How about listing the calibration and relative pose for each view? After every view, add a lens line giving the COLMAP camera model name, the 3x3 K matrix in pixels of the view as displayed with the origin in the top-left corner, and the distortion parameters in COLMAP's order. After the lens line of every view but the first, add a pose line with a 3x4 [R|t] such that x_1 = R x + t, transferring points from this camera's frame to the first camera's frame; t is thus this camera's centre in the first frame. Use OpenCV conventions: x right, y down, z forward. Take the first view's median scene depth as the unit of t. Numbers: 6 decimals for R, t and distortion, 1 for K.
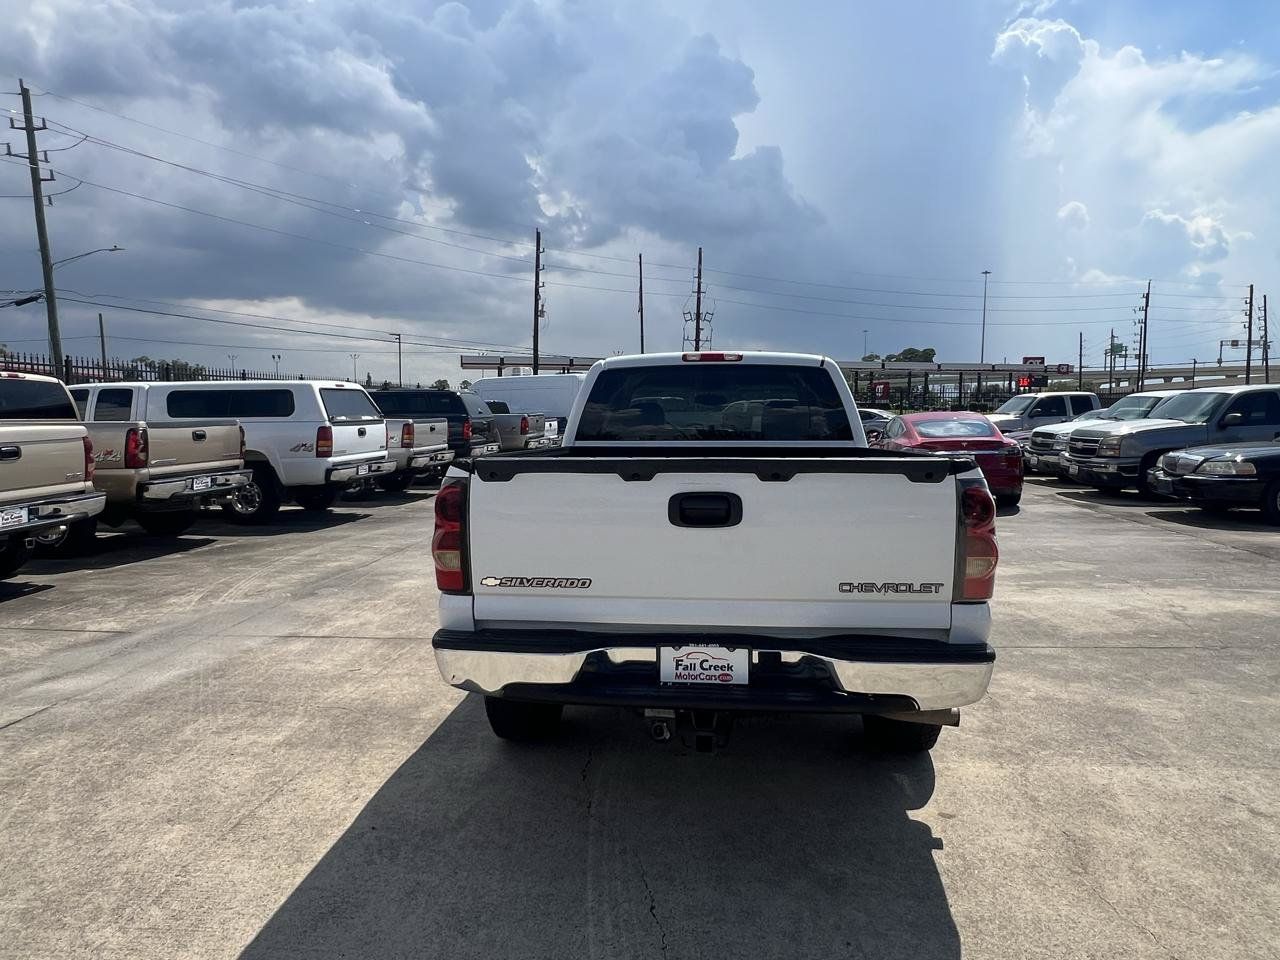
lens RADIAL K [[810.3, 0, 647.3], [0, 810.3, 479.3], [0, 0, 1]] dist [-0.003094, 0.000342]
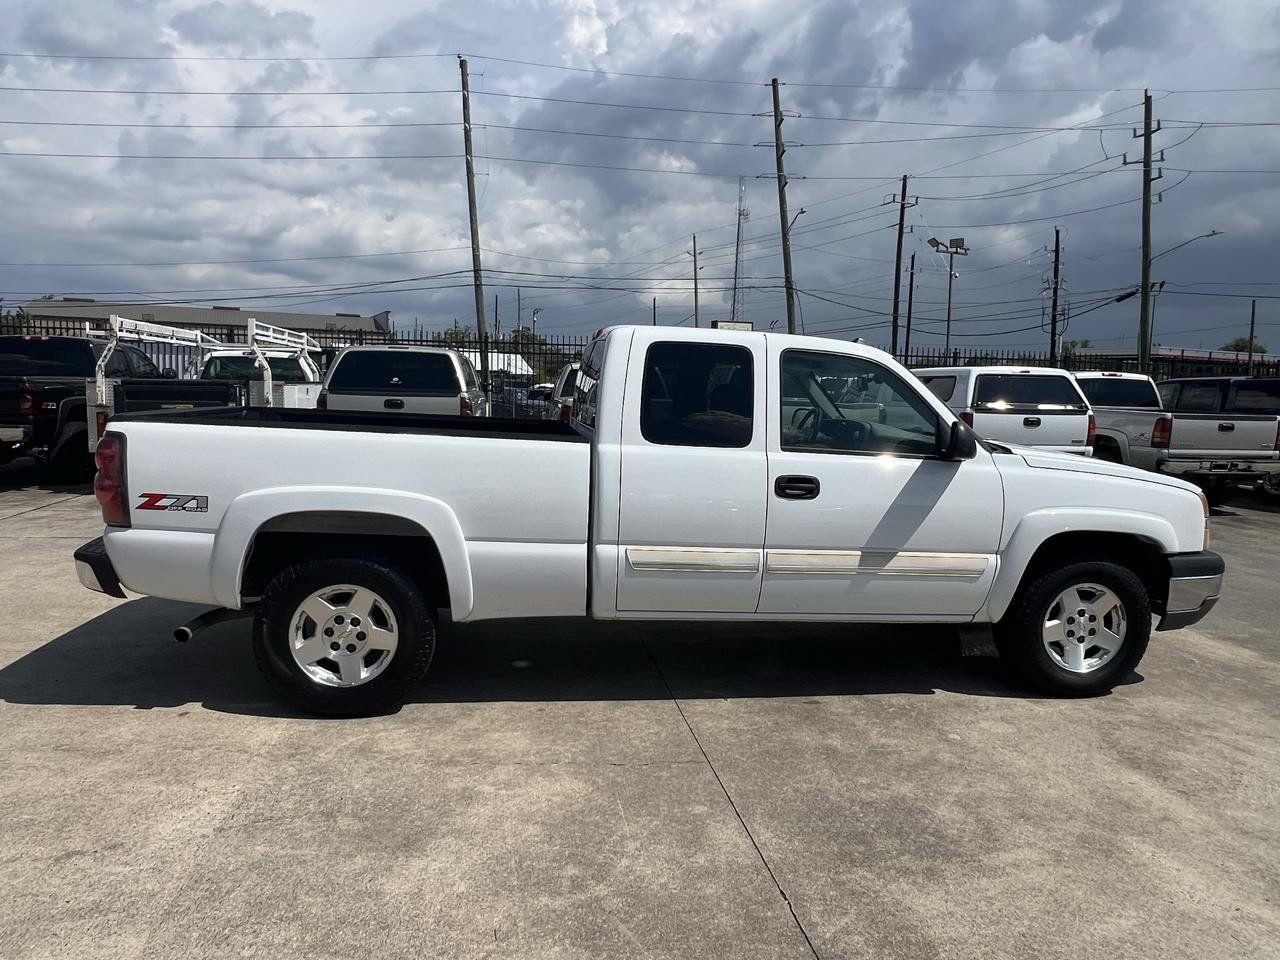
lens RADIAL K [[812.4, 0, 635.2], [0, 812.4, 471.0], [0, 0, 1]] dist [-0.005708, 0.003693]
pose [[0.233949, 0.110706, -0.965925, 1.449970], [-0.109761, 0.990152, 0.086898, -0.112689], [0.966033, 0.085692, 0.243796, 1.151185]]
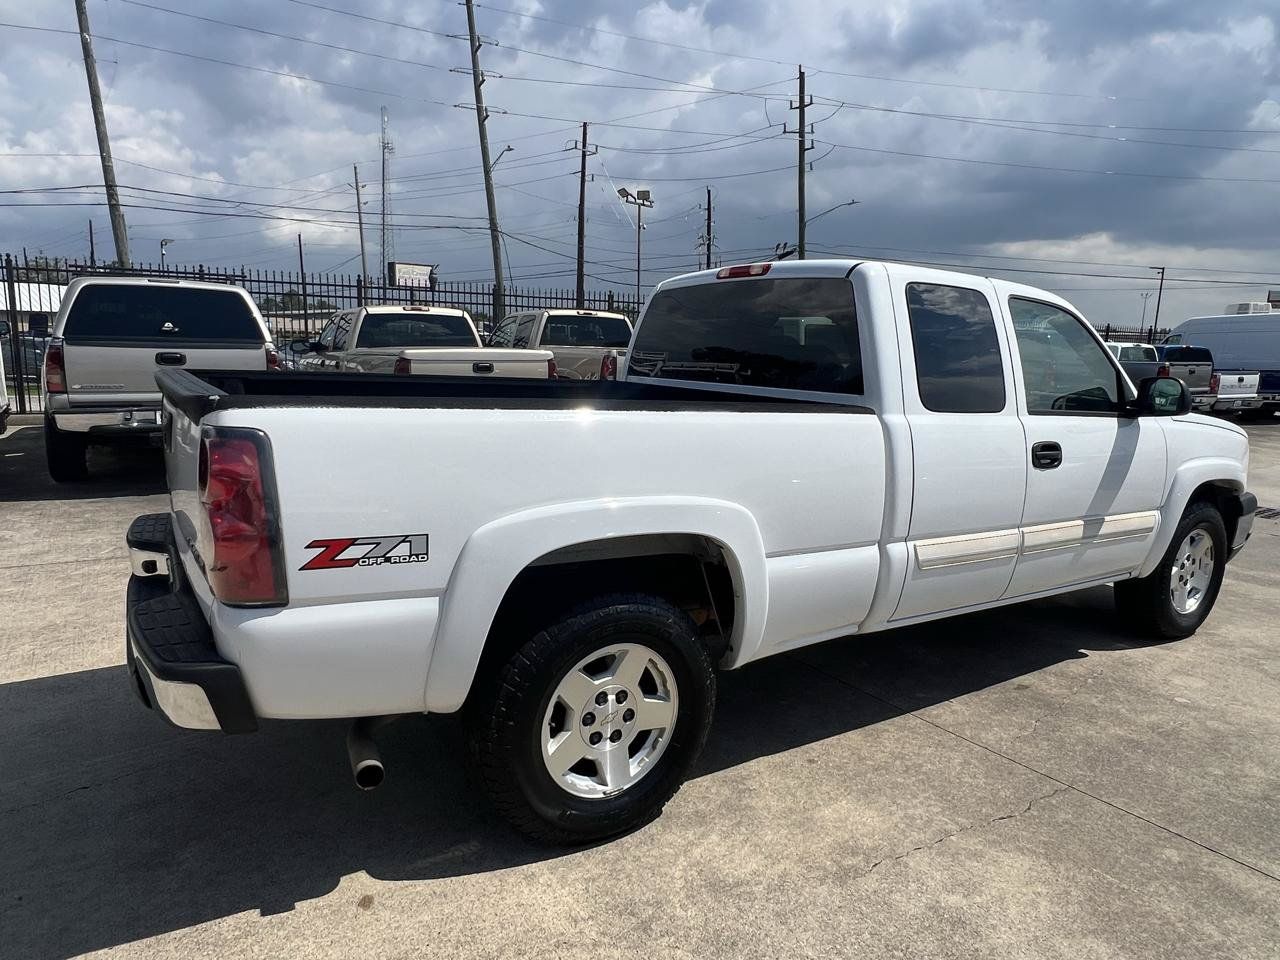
lens RADIAL K [[811.6, 0, 638.5], [0, 811.6, 482.8], [0, 0, 1]] dist [-0.003987, 0.000997]
pose [[0.614537, 0.153392, -0.773831, 0.883925], [-0.096365, 0.988165, 0.119350, -0.054324], [0.782980, 0.001225, 0.622046, 0.641161]]
